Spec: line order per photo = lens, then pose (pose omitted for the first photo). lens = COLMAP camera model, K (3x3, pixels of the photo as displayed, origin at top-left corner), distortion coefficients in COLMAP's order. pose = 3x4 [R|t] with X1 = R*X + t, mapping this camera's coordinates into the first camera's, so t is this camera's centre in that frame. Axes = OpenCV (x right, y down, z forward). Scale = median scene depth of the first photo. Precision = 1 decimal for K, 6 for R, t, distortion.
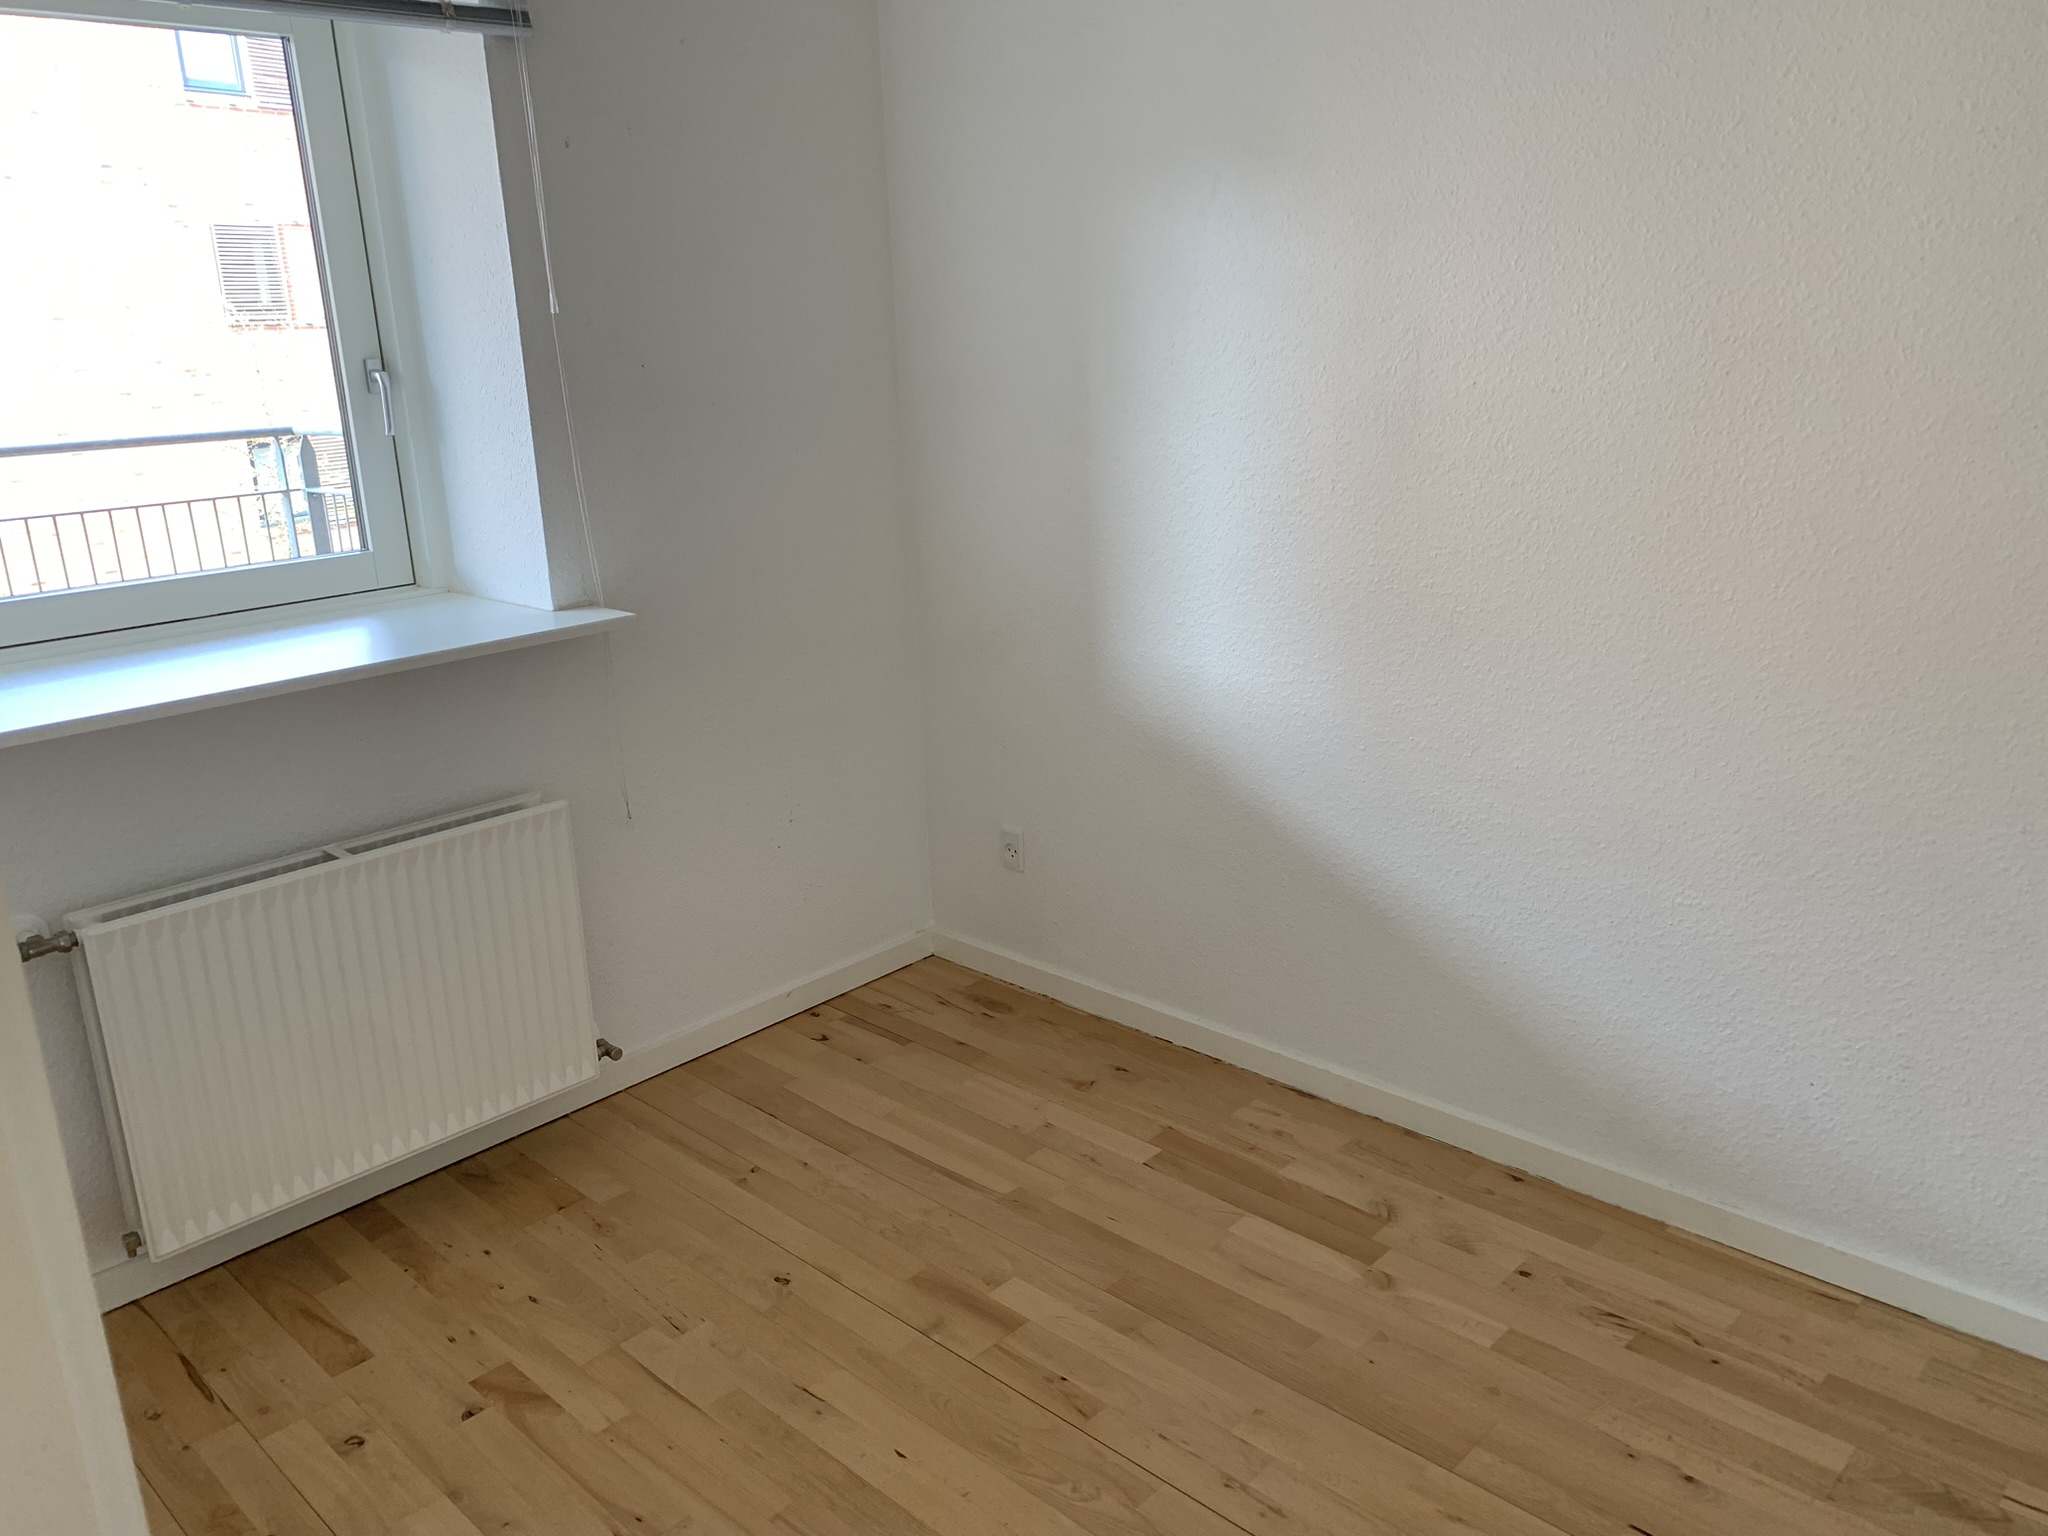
lens RADIAL K [[1563.6, 0, 1016.0], [0, 1563.6, 734.9], [0, 0, 1]] dist [0.054985, -0.053207]
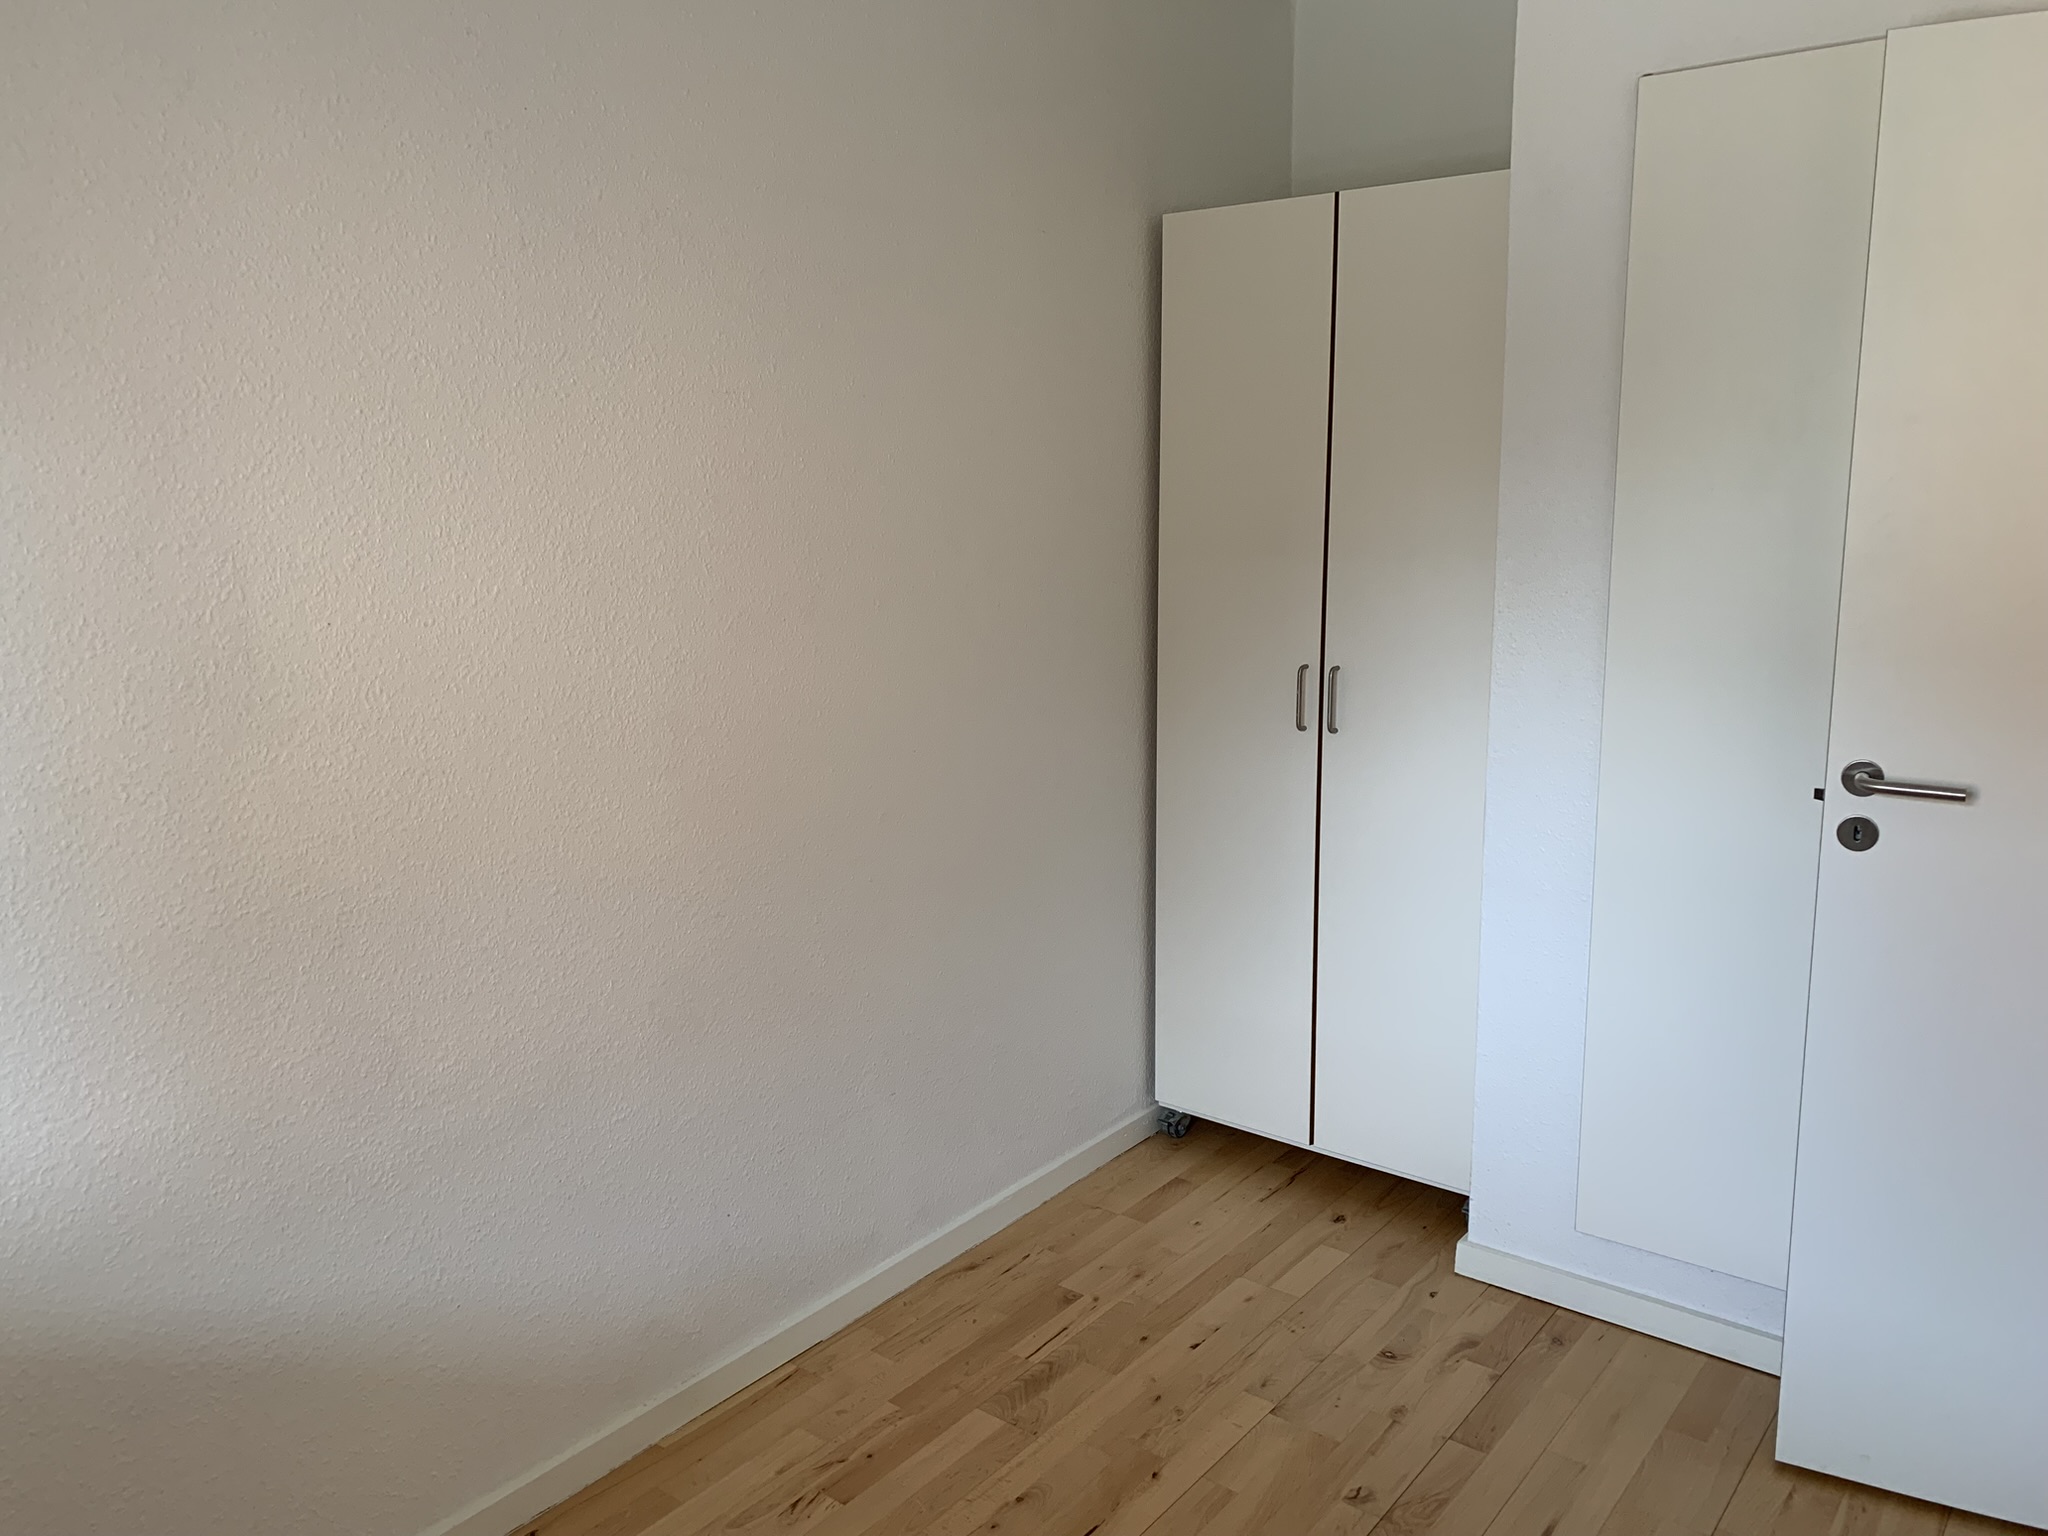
lens RADIAL K [[1563.6, 0, 1018.3], [0, 1563.6, 753.3], [0, 0, 1]] dist [0.054985, -0.053207]
pose [[-0.088783, -0.137765, 0.986478, -0.498801], [0.278246, 0.947531, 0.157368, -0.181149], [-0.956398, 0.288455, -0.045792, 0.689564]]
